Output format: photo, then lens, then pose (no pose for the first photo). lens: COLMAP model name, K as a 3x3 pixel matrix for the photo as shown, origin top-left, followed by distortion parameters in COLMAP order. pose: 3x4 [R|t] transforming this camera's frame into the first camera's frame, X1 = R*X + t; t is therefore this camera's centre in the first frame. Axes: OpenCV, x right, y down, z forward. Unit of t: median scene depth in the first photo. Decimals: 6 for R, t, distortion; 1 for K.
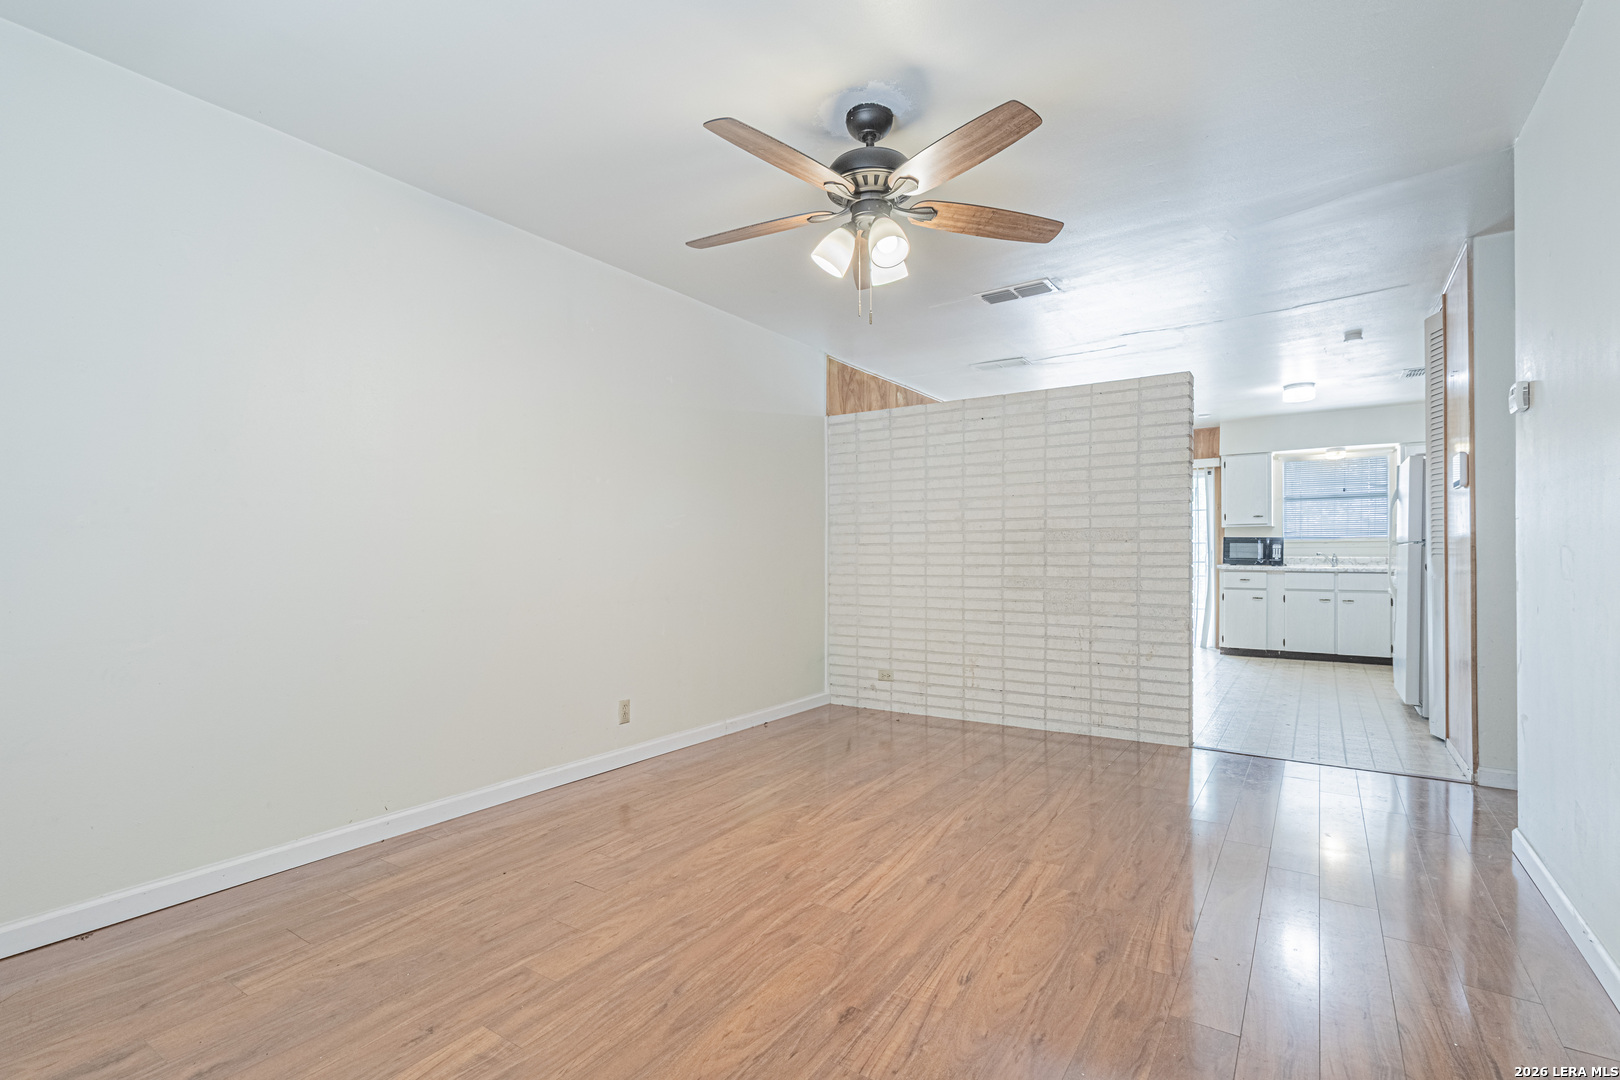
lens RADIAL K [[747.8, 0, 802.1], [0, 747.8, 545.1], [0, 0, 1]] dist [0.001043, 0.000407]
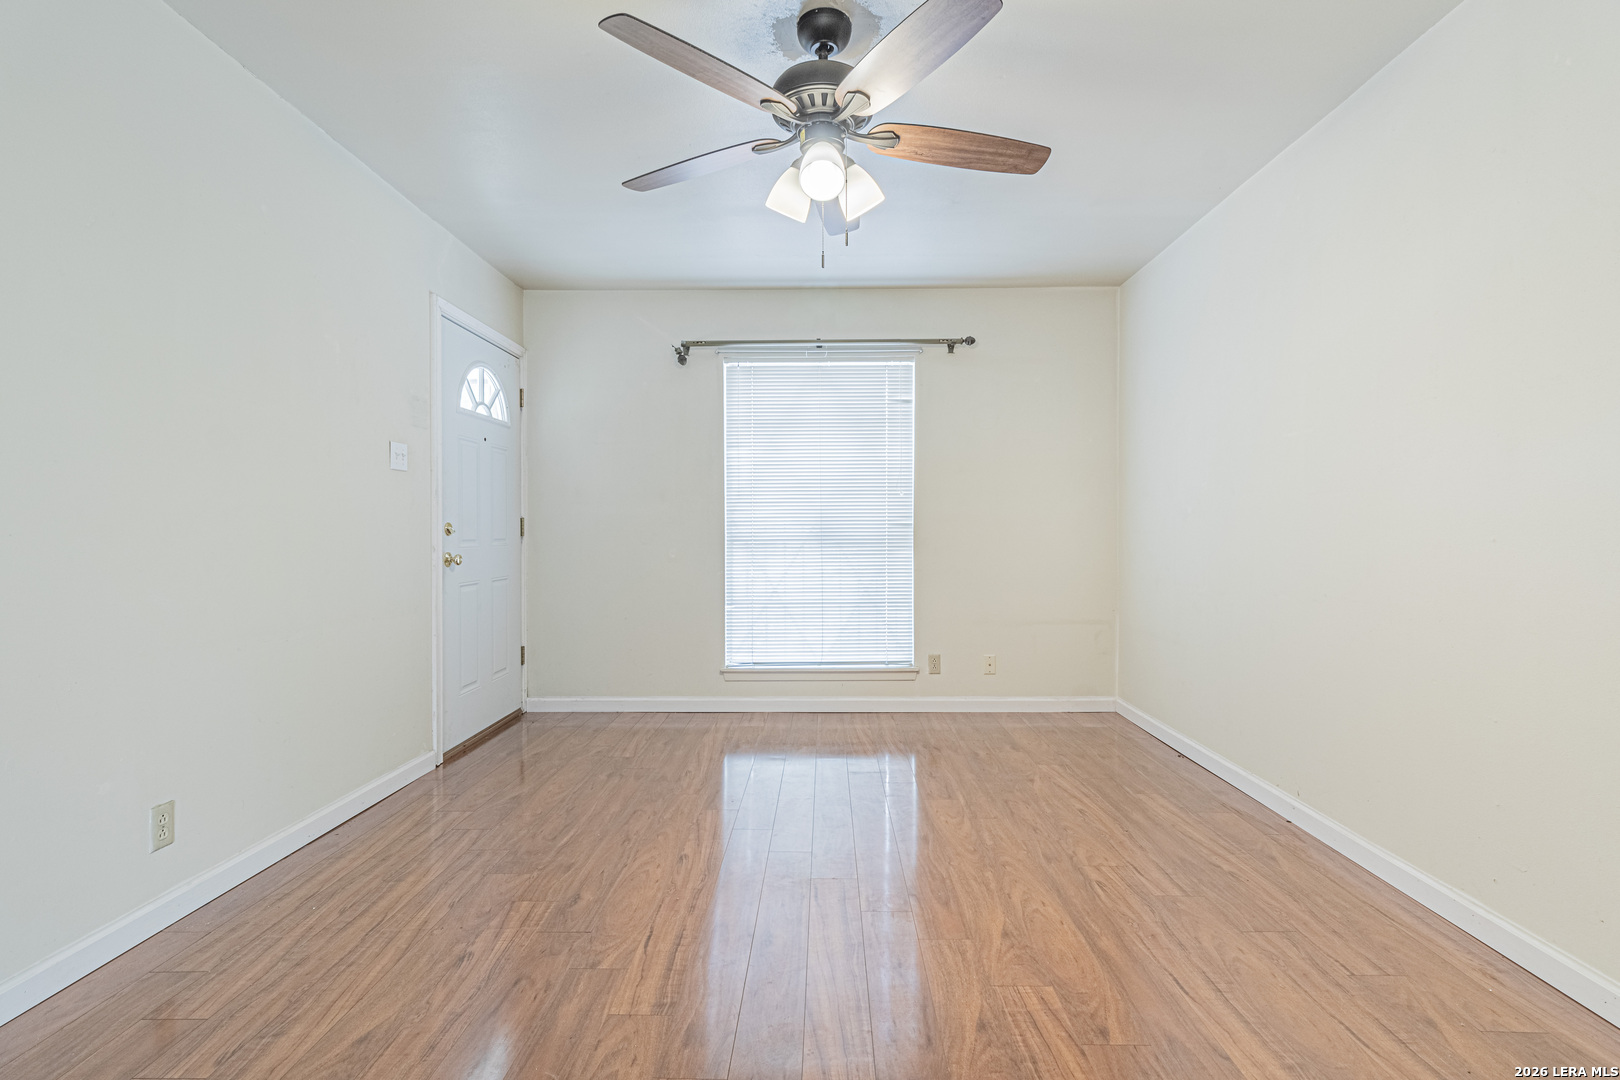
lens RADIAL K [[750.6, 0, 826.6], [0, 750.6, 531.8], [0, 0, 1]] dist [0.001311, 0.000565]
pose [[-0.821422, 0.004795, -0.570300, 0.331828], [0.009333, 0.999944, -0.005036, 0.009250], [0.570244, -0.009460, -0.821421, 0.975219]]
